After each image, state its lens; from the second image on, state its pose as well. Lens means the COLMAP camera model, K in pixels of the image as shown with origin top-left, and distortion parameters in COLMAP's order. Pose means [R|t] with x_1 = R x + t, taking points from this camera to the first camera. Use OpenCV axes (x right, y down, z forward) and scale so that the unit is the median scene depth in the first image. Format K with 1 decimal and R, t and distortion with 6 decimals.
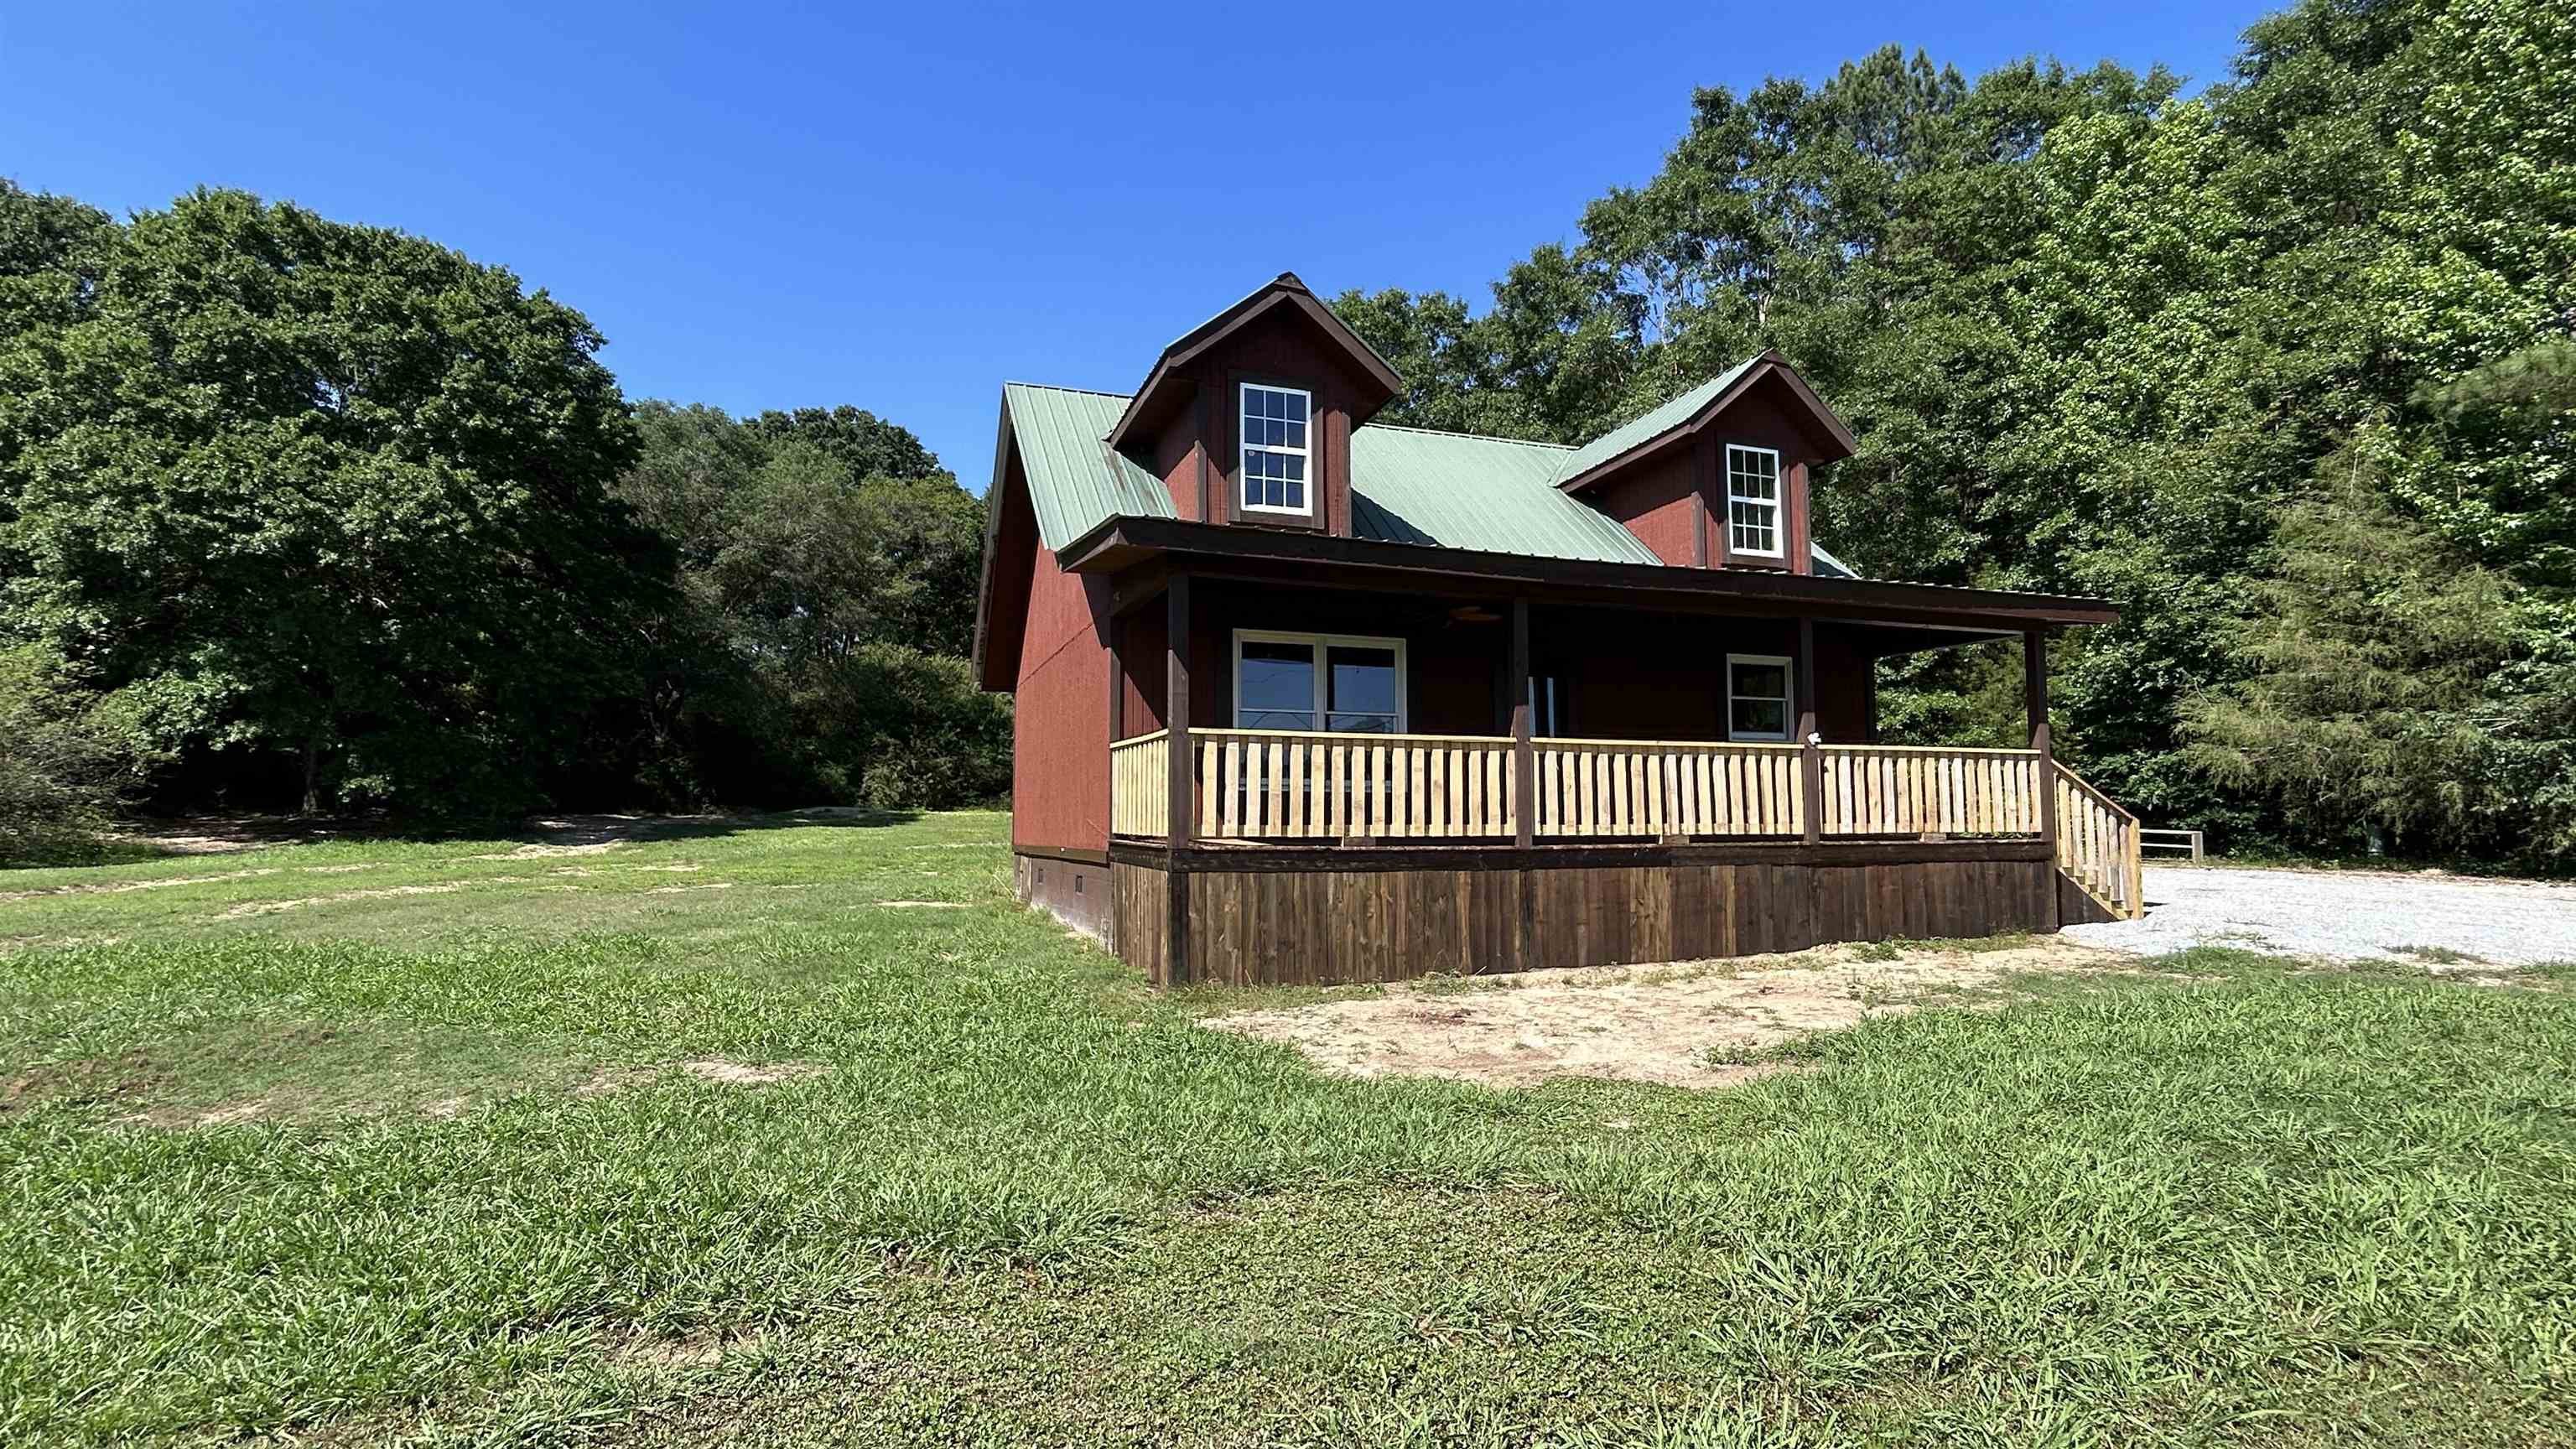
lens RADIAL K [[1225.9, 0, 1297.1], [0, 1225.9, 722.5], [0, 0, 1]] dist [-0.002319, 0.005586]
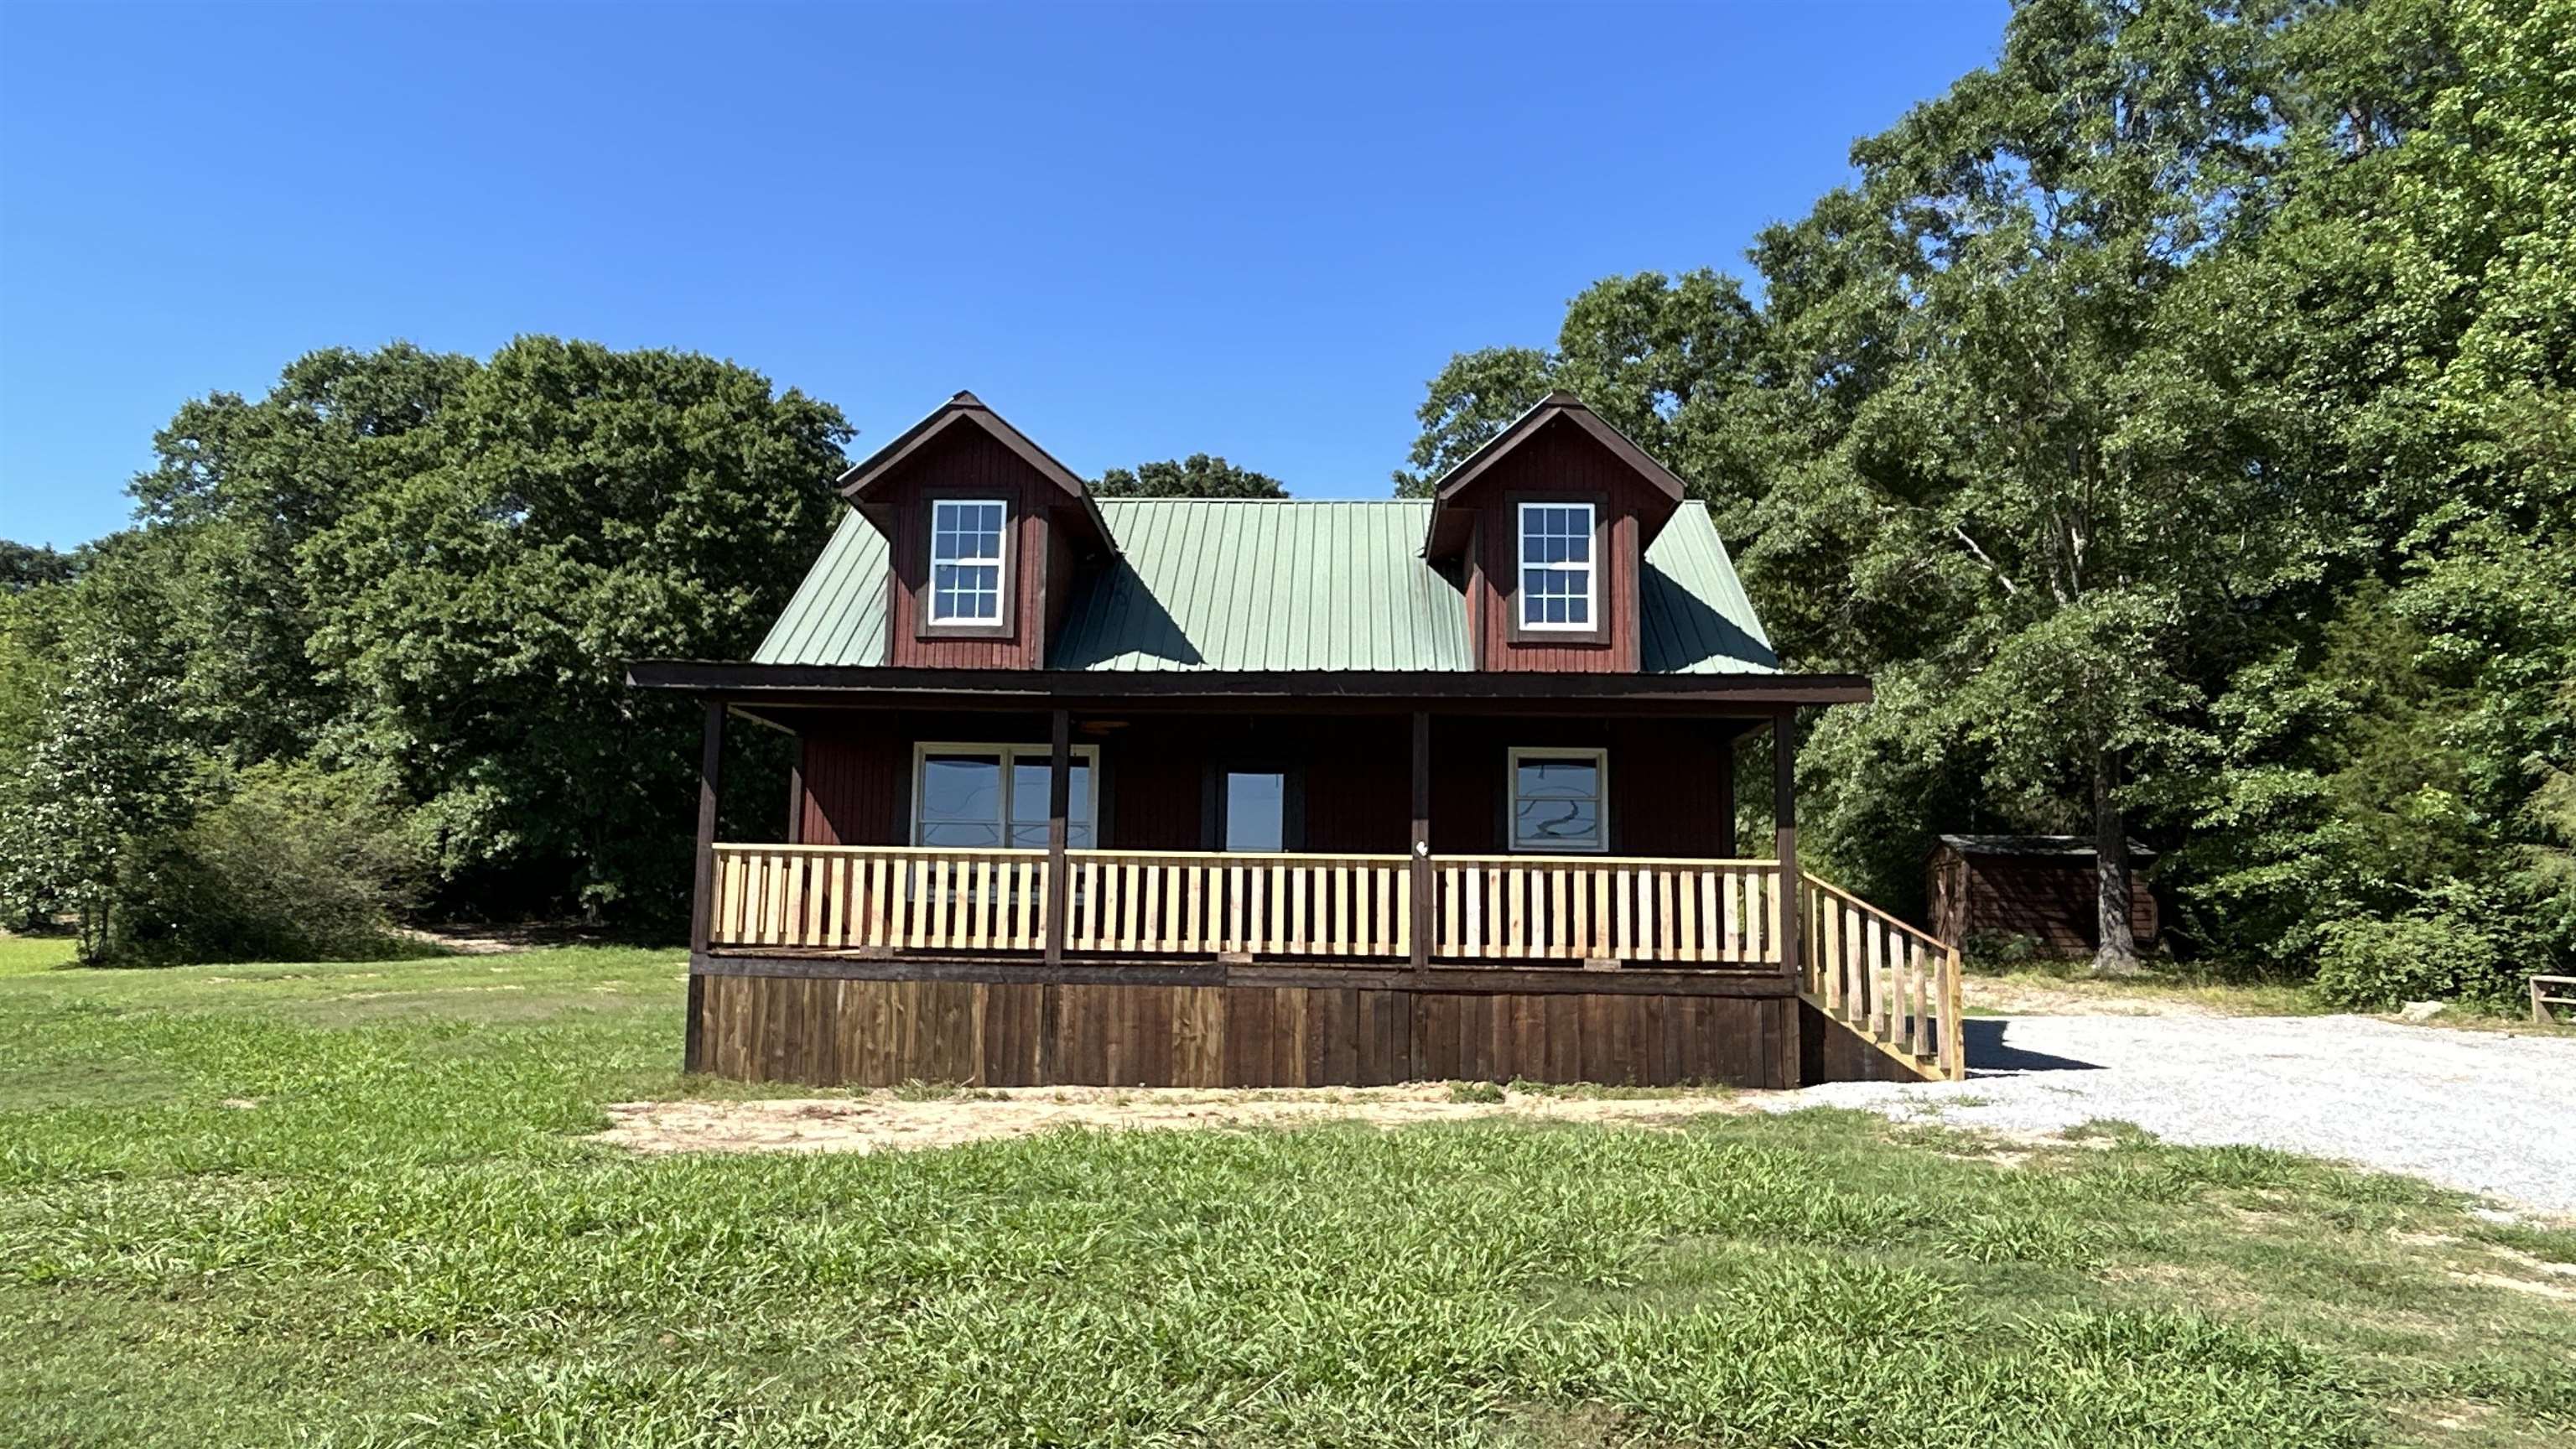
lens RADIAL K [[1619.7, 0, 1287.7], [0, 1619.7, 726.6], [0, 0, 1]] dist [0.010911, -0.001594]
pose [[0.924495, -0.032088, -0.379842, 0.320736], [0.011412, 0.998334, -0.056561, -0.004187], [0.381024, 0.047955, 0.923321, -0.054289]]
